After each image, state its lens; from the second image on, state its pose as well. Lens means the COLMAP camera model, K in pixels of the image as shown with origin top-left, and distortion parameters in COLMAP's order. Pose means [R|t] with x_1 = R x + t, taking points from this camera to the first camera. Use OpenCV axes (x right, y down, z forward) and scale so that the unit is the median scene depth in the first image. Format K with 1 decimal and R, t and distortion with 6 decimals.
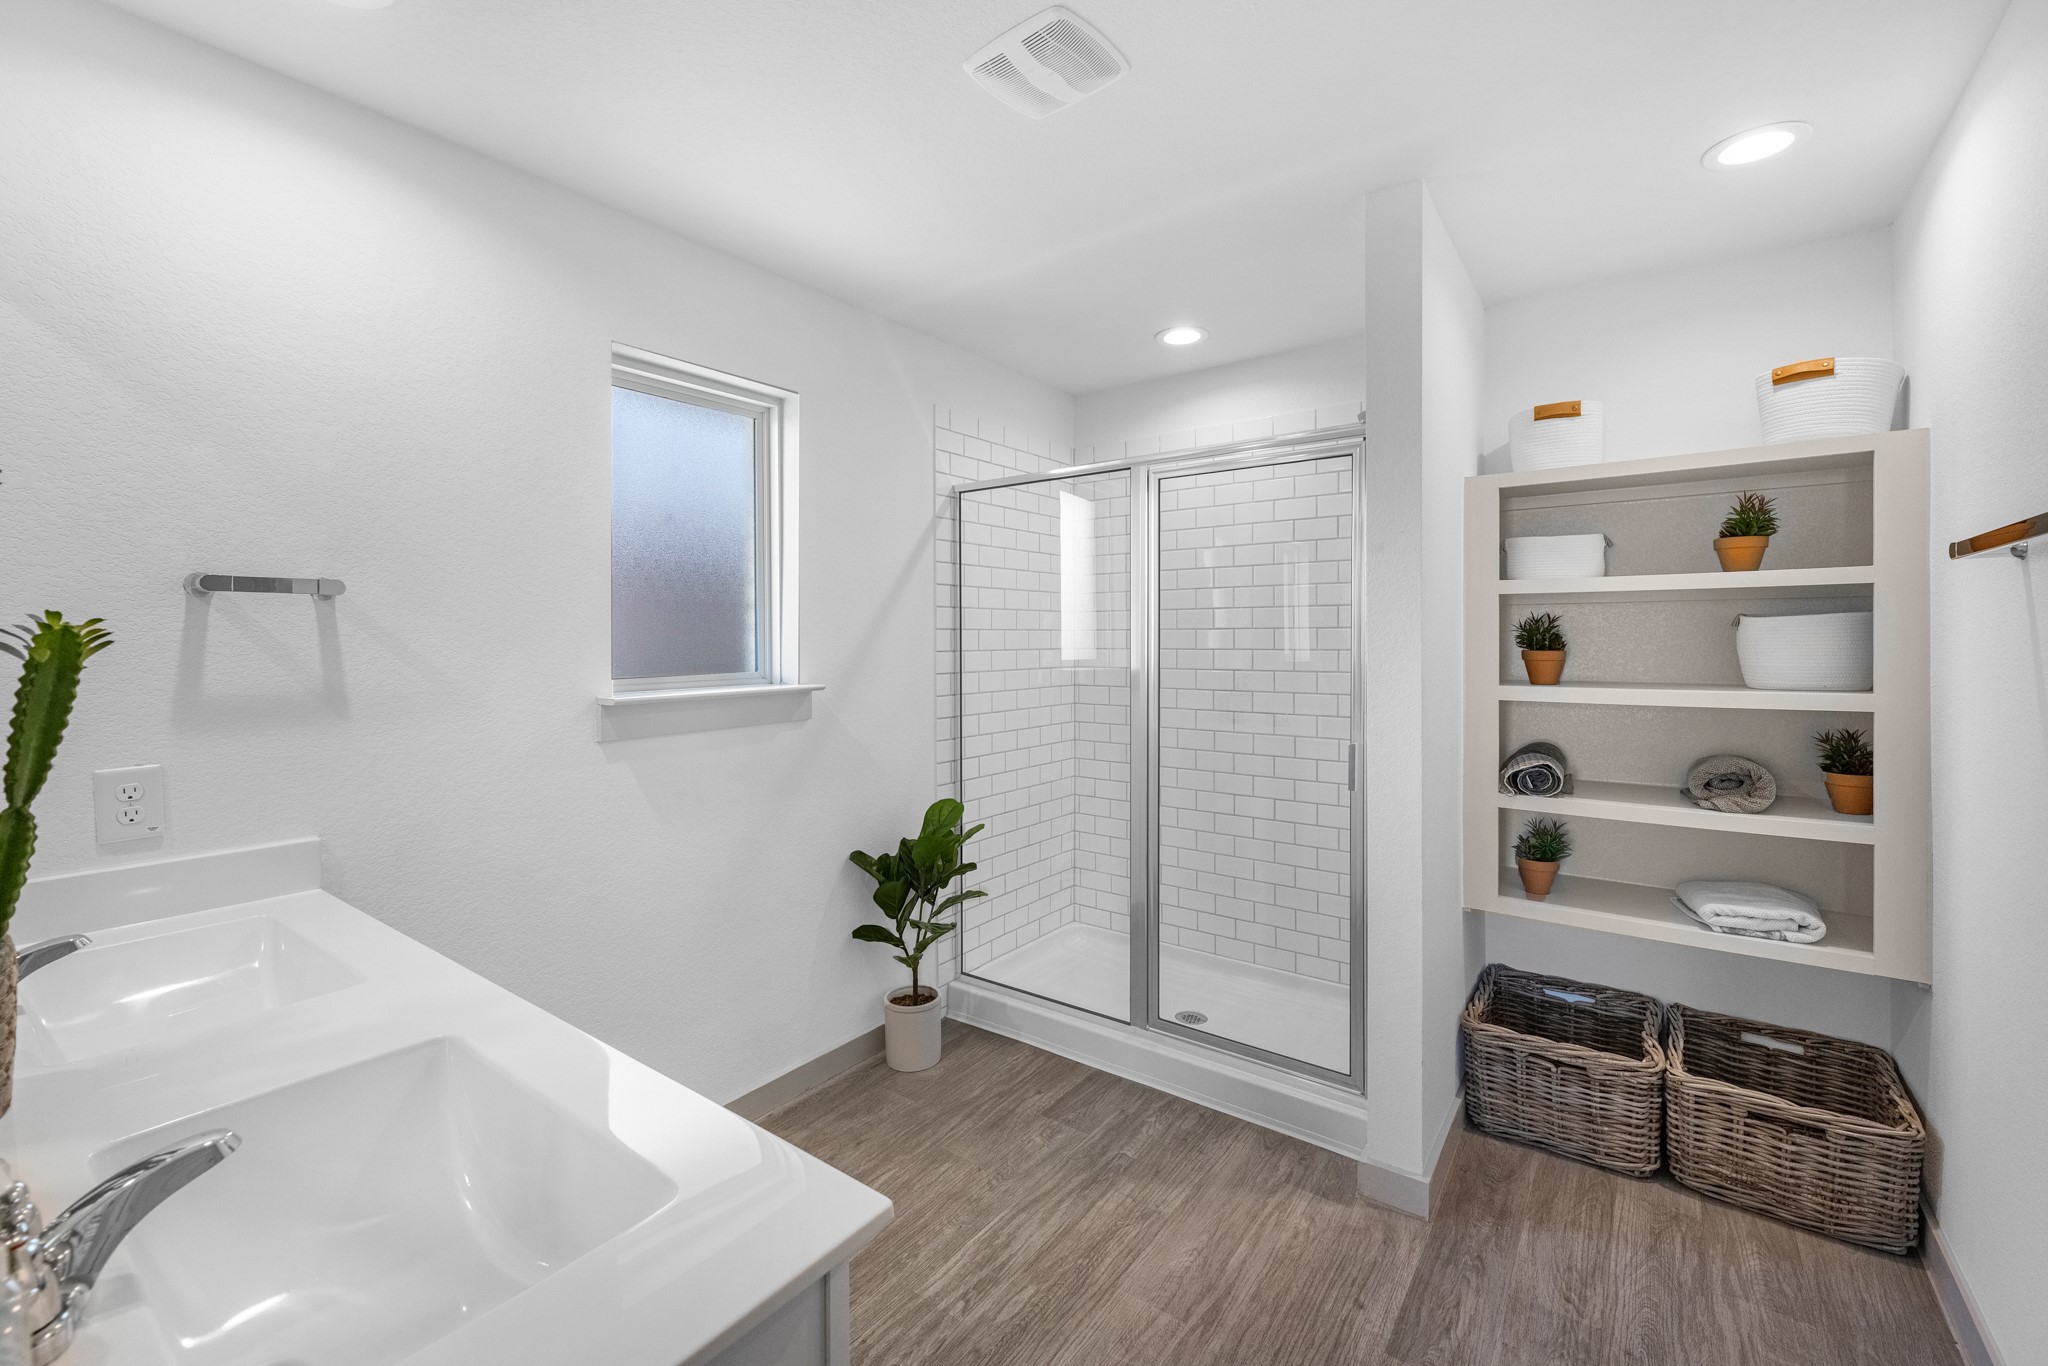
lens RADIAL K [[849.7, 0, 1021.1], [0, 849.7, 641.4], [0, 0, 1]] dist [-0.009157, -0.000265]
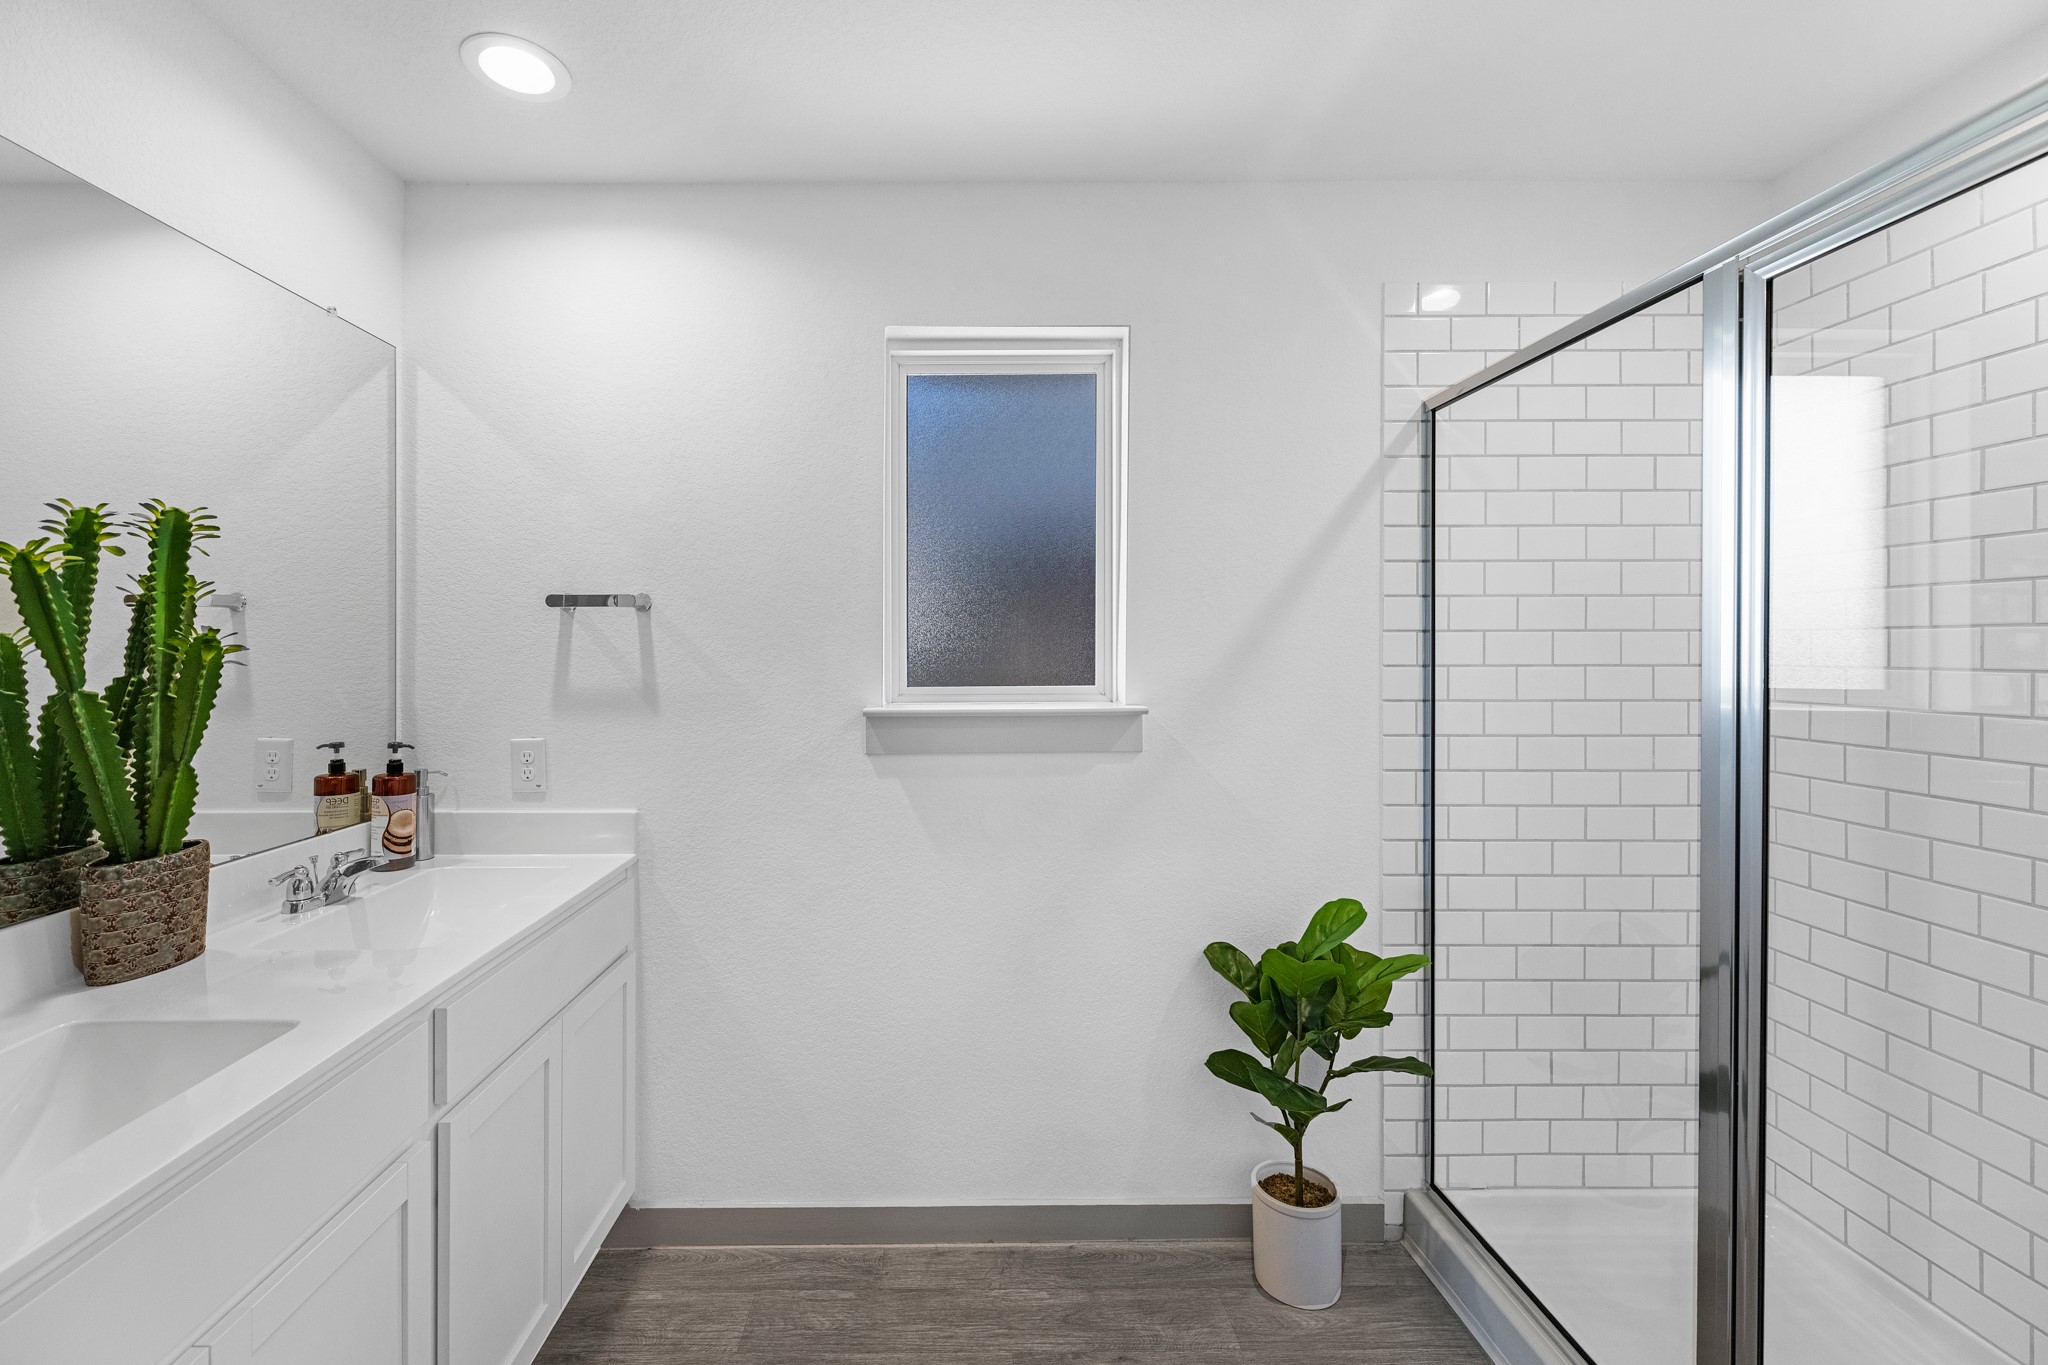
lens RADIAL K [[849.7, 0, 1021.1], [0, 849.7, 640.9], [0, 0, 1]] dist [-0.009157, -0.000265]
pose [[0.598305, 0.003957, -0.801259, 0.279654], [-0.004250, 0.999989, 0.001765, -0.007684], [0.801257, 0.002350, 0.598315, 0.443601]]
